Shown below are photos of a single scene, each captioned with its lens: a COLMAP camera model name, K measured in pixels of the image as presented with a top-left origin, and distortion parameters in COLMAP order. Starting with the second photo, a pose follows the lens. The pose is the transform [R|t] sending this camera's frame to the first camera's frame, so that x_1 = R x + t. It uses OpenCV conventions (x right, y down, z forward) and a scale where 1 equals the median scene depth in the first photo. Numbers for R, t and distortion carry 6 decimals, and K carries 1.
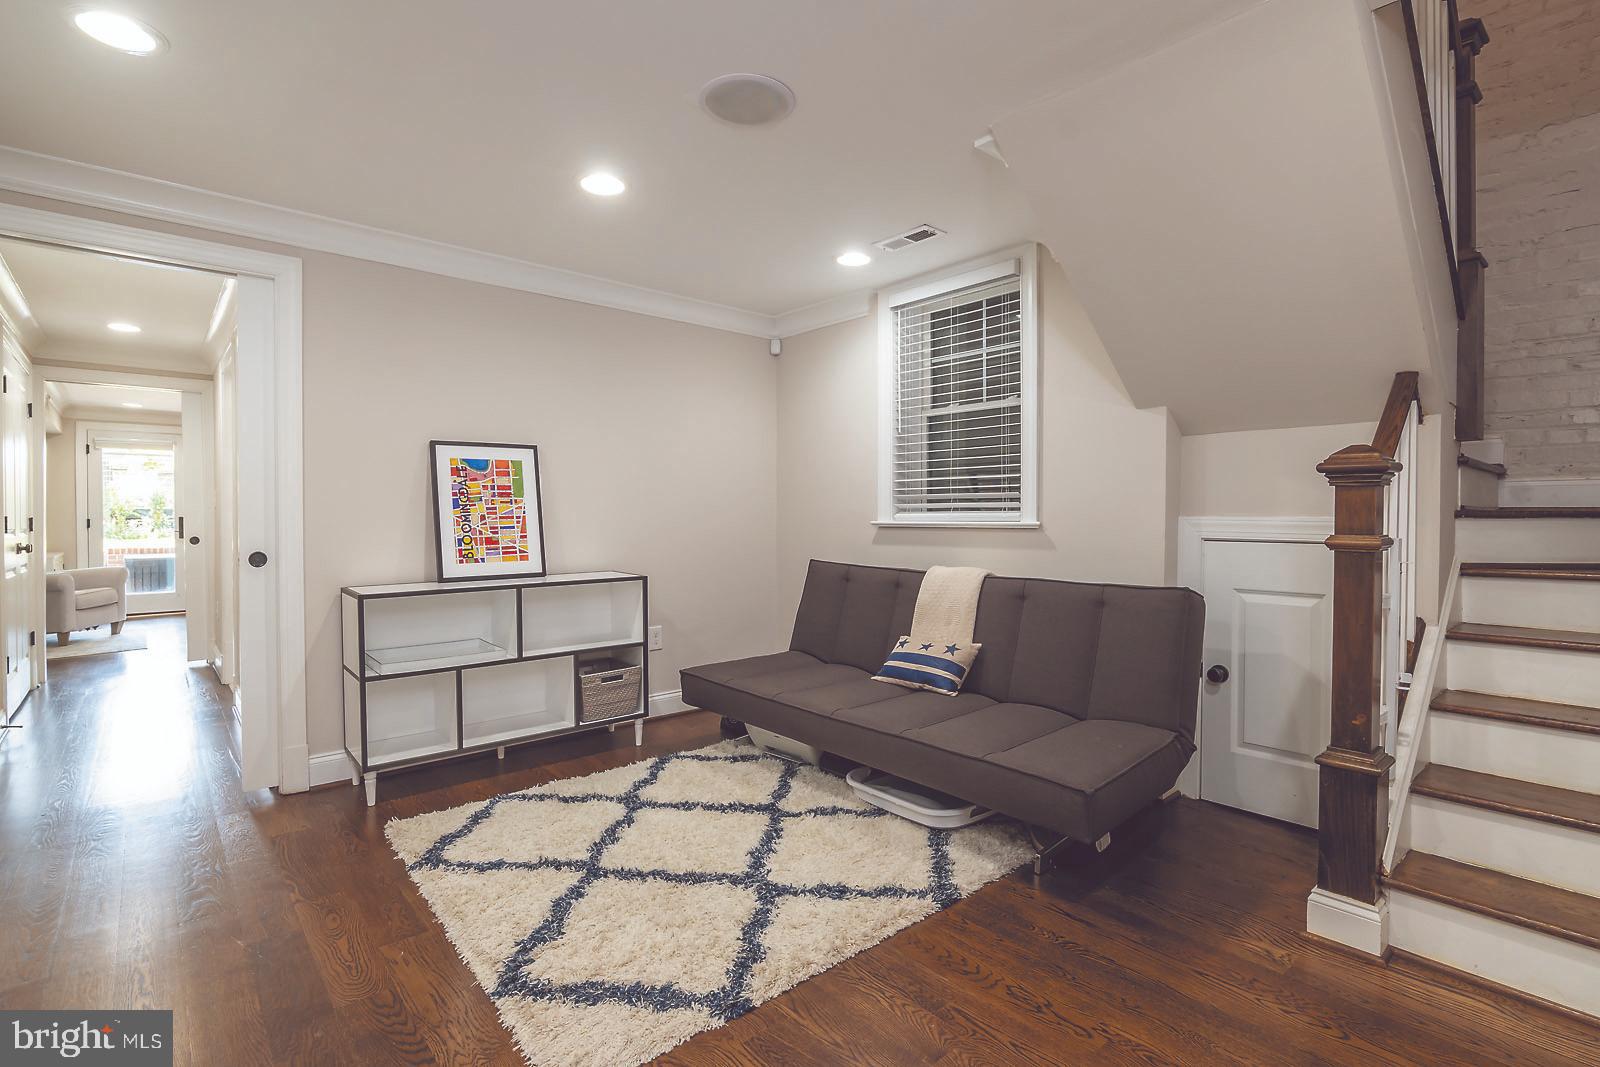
lens RADIAL K [[734.8, 0, 798.0], [0, 734.8, 530.2], [0, 0, 1]] dist [-0.024057, 0.005556]
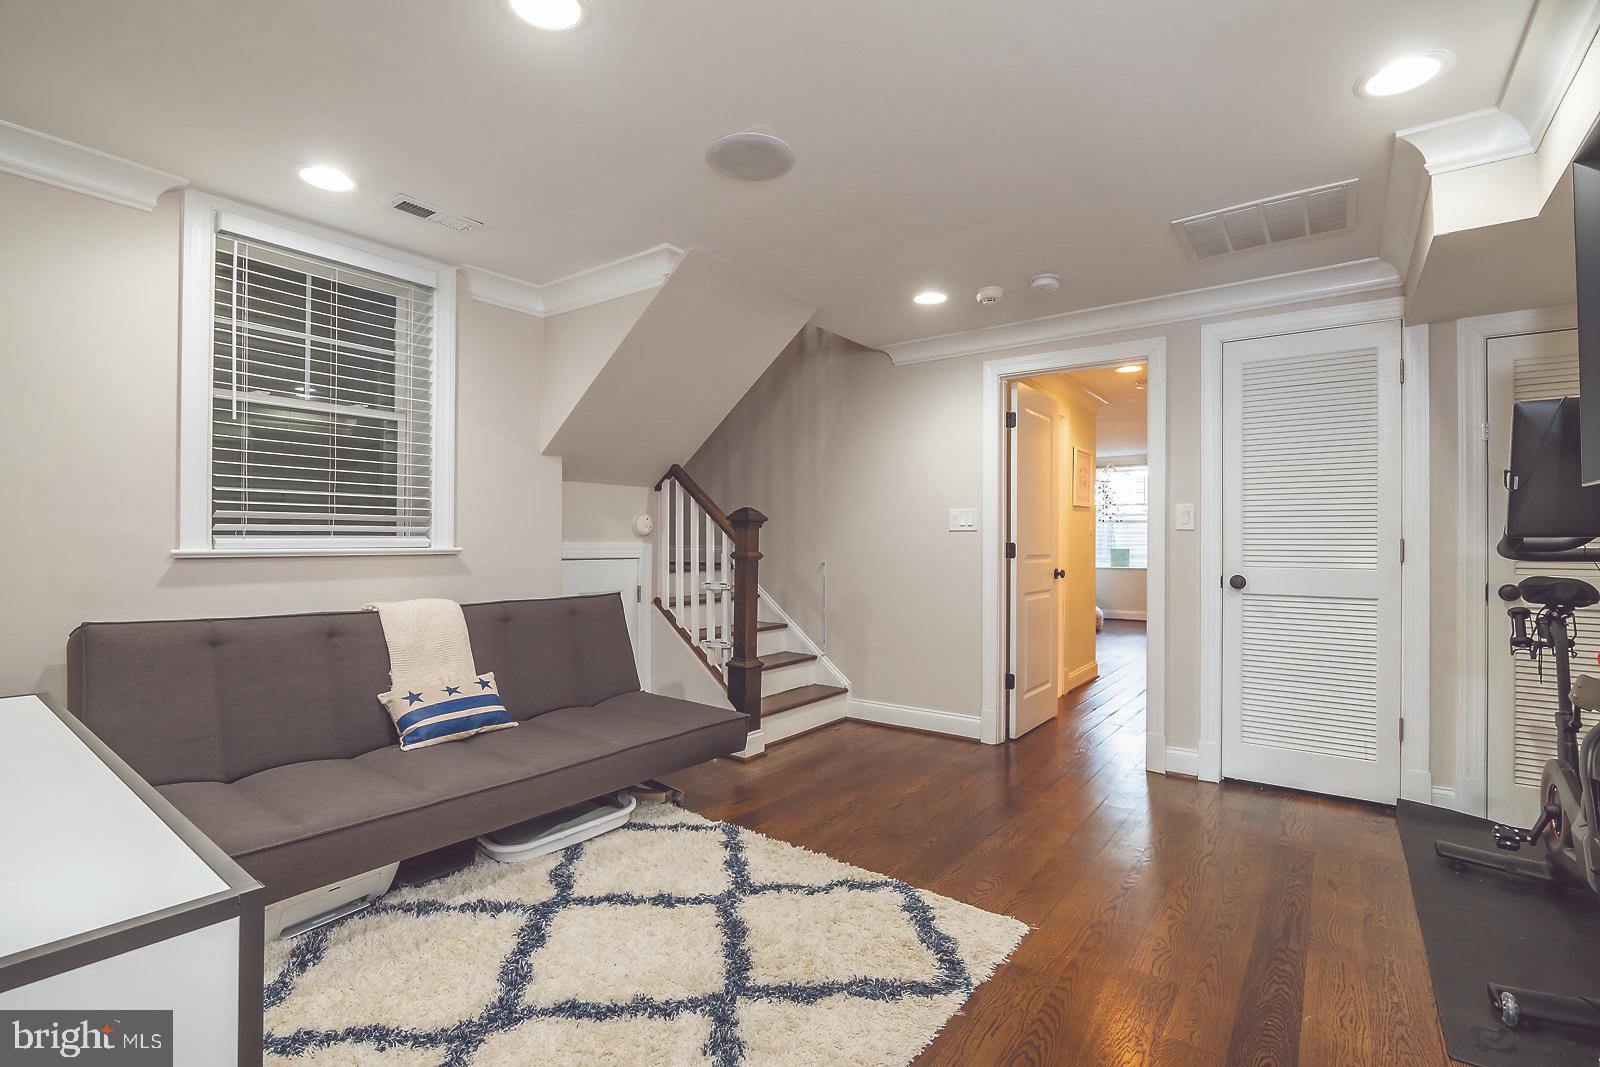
lens RADIAL K [[734.8, 0, 769.8], [0, 734.8, 533.8], [0, 0, 1]] dist [-0.024057, 0.005556]
pose [[-0.164878, 0.004787, 0.986302, -0.867095], [0.015411, 0.999879, -0.002276, -0.024719], [-0.986194, 0.014825, -0.164931, 0.879143]]
